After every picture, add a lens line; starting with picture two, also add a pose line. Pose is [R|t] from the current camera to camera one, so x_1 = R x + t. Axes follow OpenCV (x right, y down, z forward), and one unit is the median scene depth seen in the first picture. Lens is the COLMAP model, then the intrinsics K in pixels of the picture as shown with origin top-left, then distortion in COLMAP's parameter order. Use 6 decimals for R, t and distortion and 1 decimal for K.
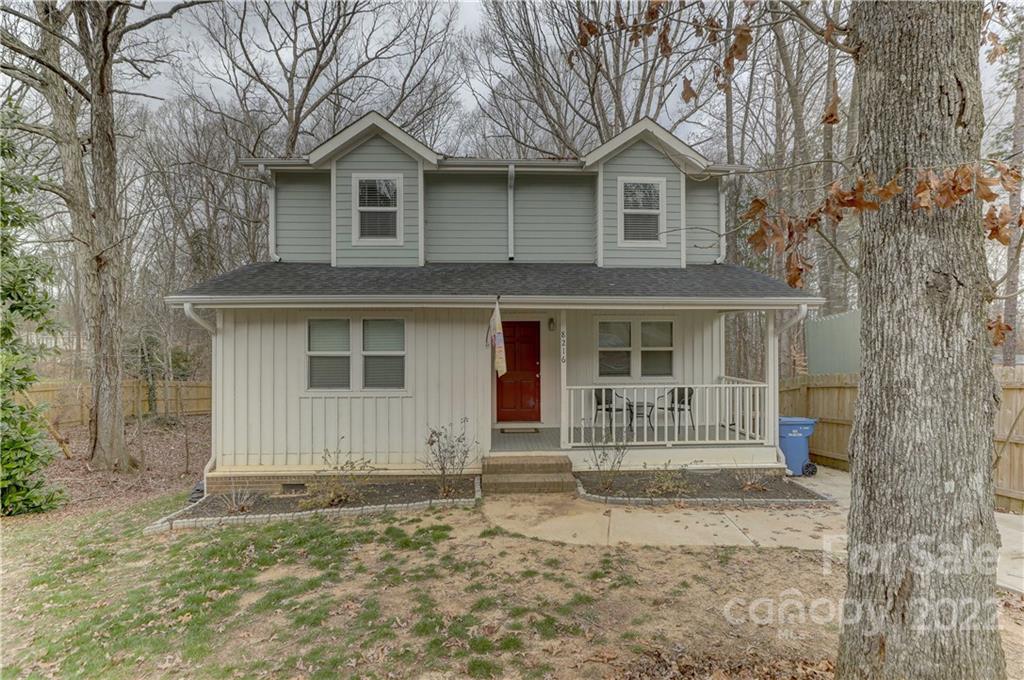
lens RADIAL K [[481.0, 0, 507.0], [0, 481.0, 335.3], [0, 0, 1]] dist [-0.002921, 0.001557]
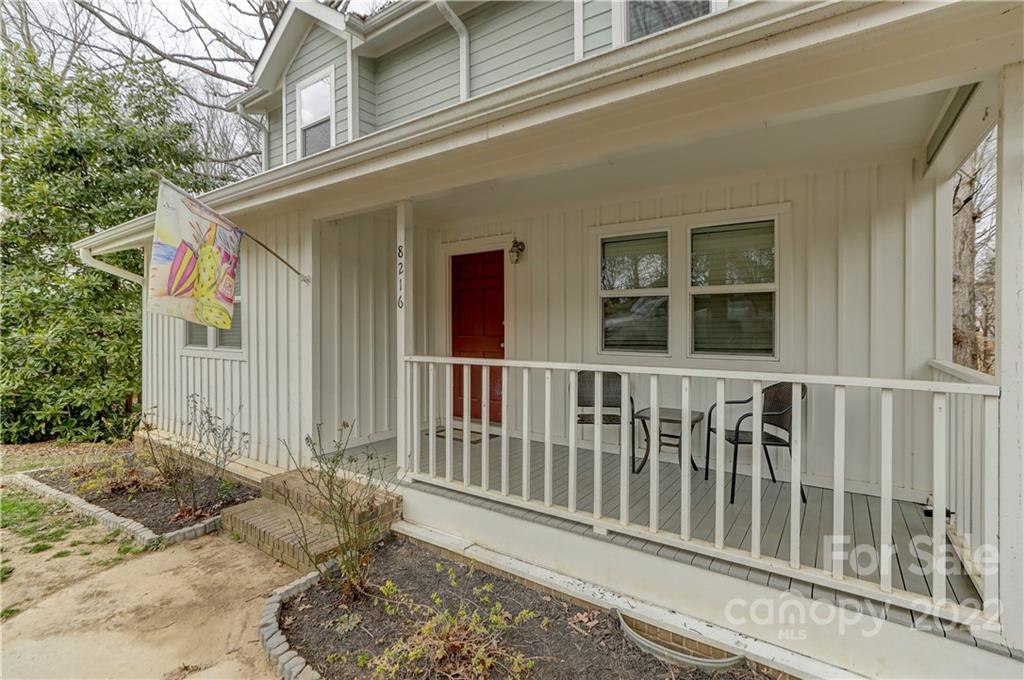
lens RADIAL K [[481.0, 0, 466.9], [0, 481.0, 322.7], [0, 0, 1]] dist [-0.002921, 0.001557]
pose [[0.790117, 0.001874, -0.612953, 0.389805], [-0.001318, 0.999998, 0.001359, 0.058167], [0.612954, -0.000265, 0.790118, 0.527838]]
